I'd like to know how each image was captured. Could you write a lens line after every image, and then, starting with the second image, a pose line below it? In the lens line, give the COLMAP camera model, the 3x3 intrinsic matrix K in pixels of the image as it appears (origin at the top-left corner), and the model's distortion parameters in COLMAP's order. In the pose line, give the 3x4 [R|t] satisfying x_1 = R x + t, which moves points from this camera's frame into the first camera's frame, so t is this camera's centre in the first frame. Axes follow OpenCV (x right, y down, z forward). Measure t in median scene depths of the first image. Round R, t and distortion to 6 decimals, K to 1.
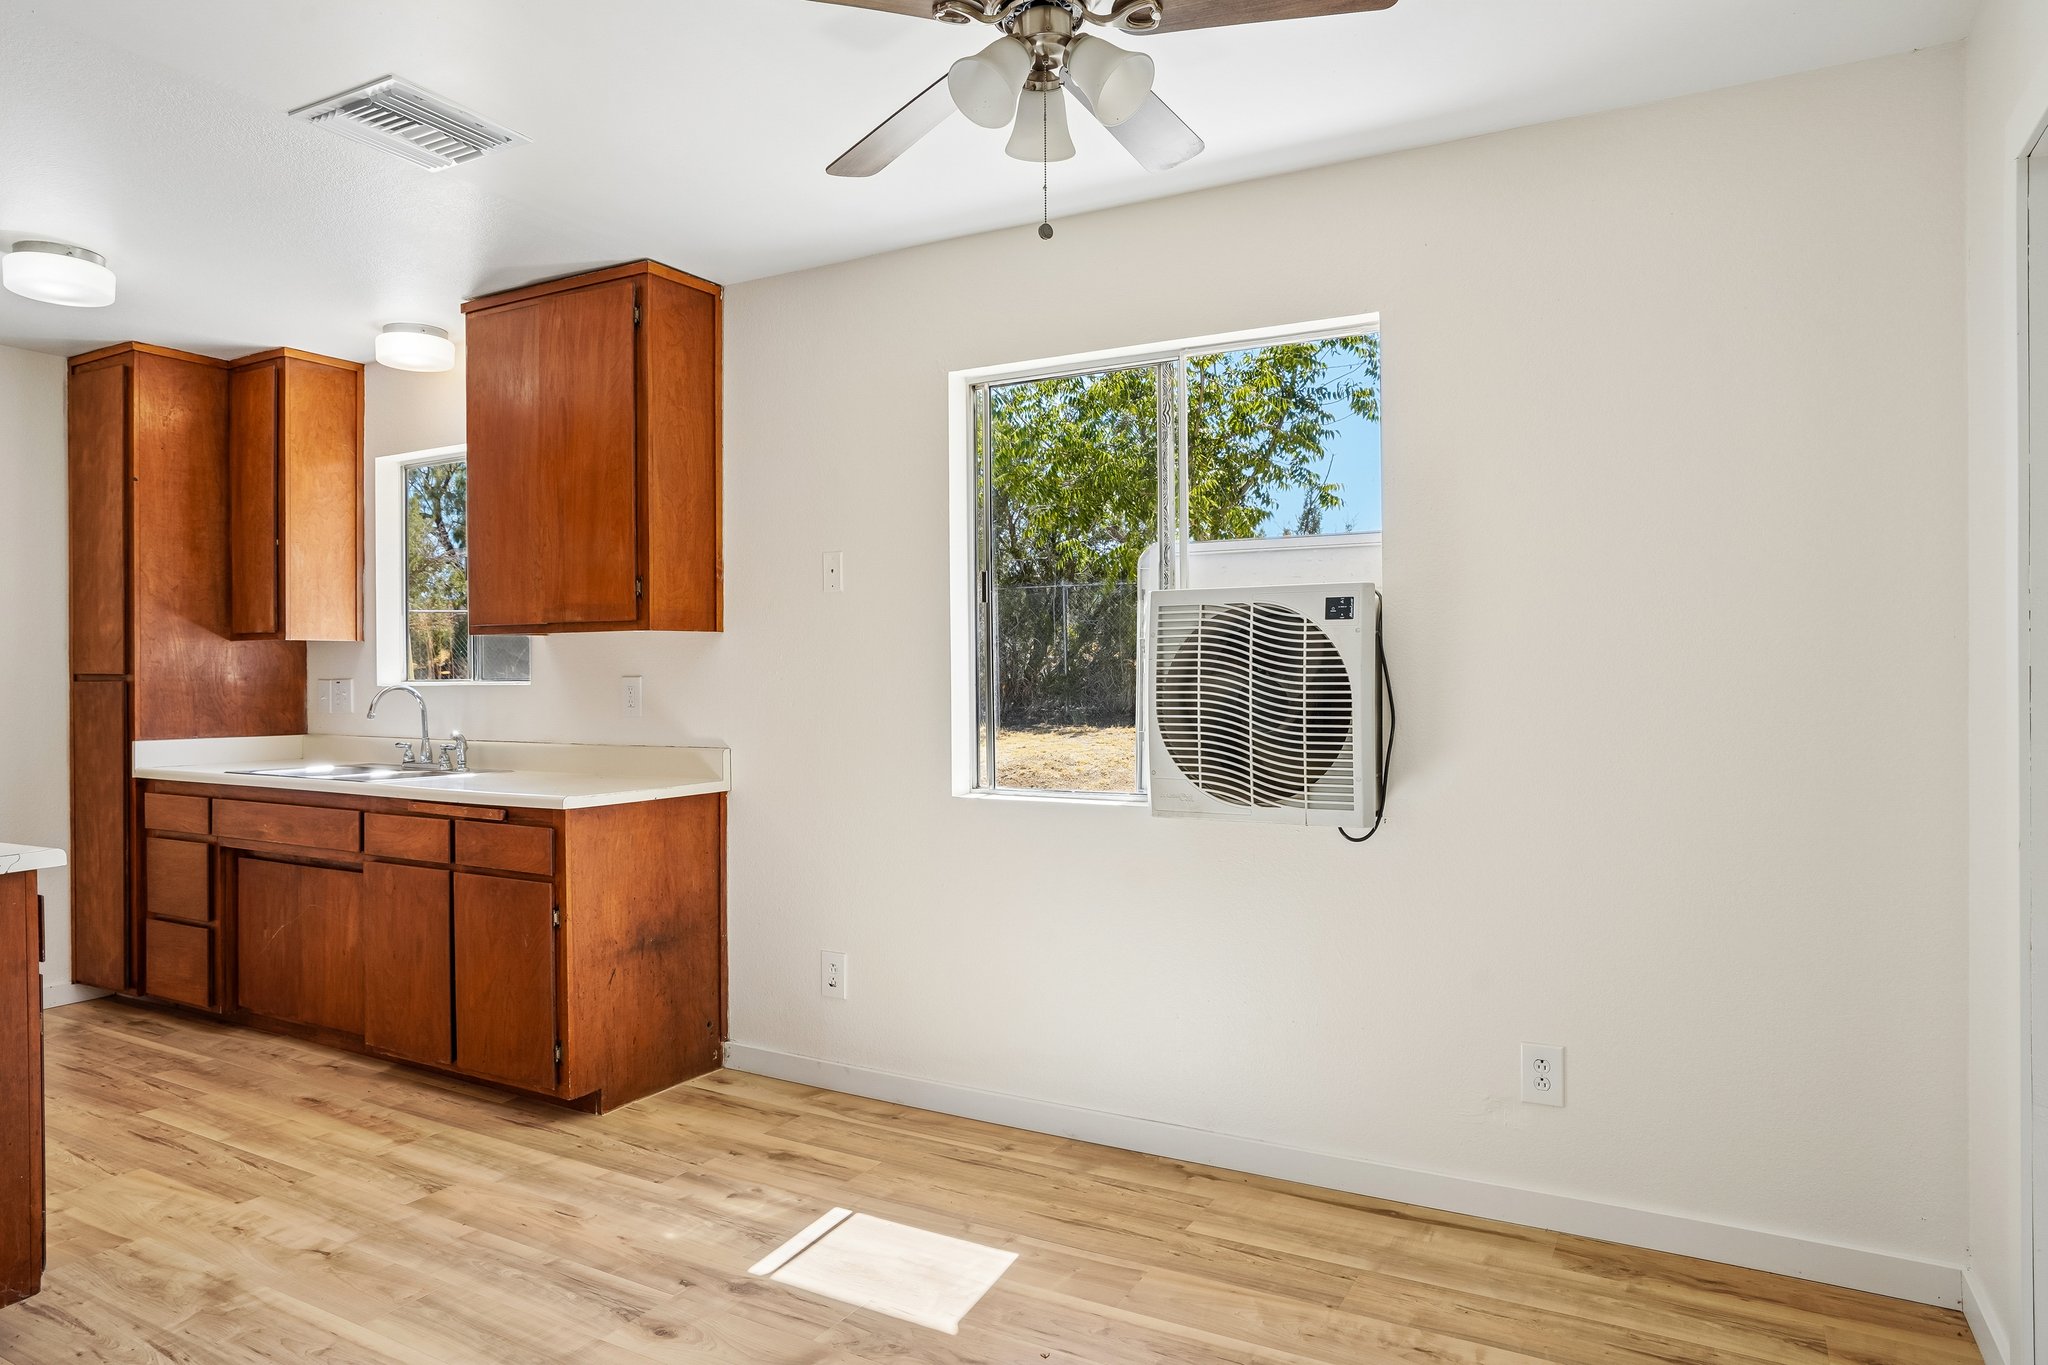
lens RADIAL K [[1251.4, 0, 1024.0], [0, 1251.4, 682.5], [0, 0, 1]] dist [-0.057882, 0.043858]
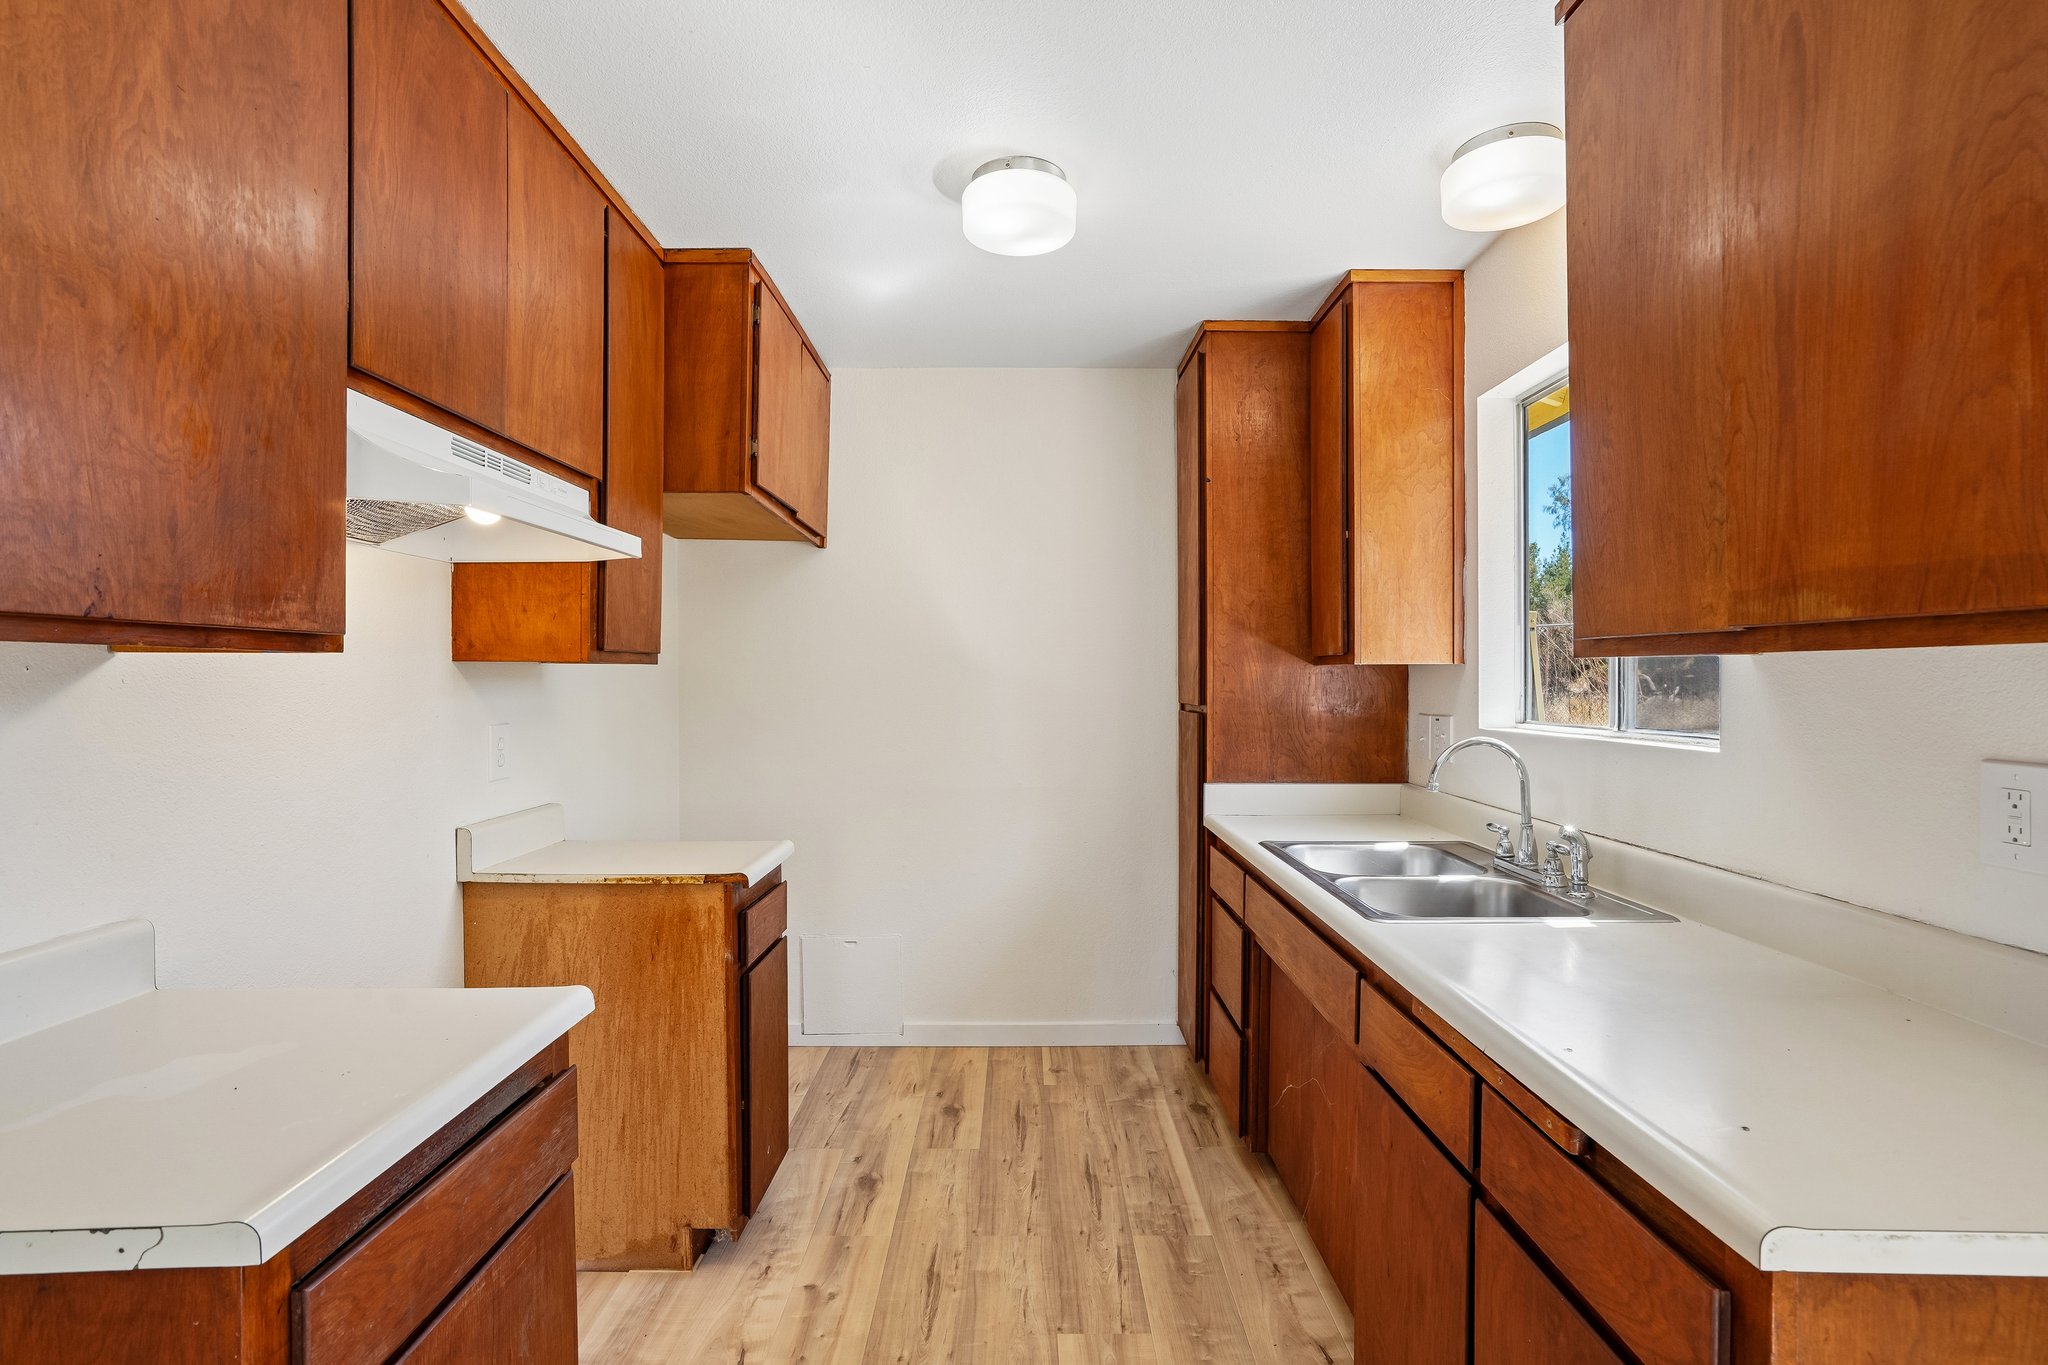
lens RADIAL K [[957.5, 0, 1025.0], [0, 957.5, 687.1], [0, 0, 1]] dist [-0.052973, 0.031520]
pose [[0.488868, 0.013001, -0.872261, -0.235185], [-0.009018, 0.999911, 0.009849, -0.029843], [0.872311, 0.003051, 0.488941, 0.656415]]
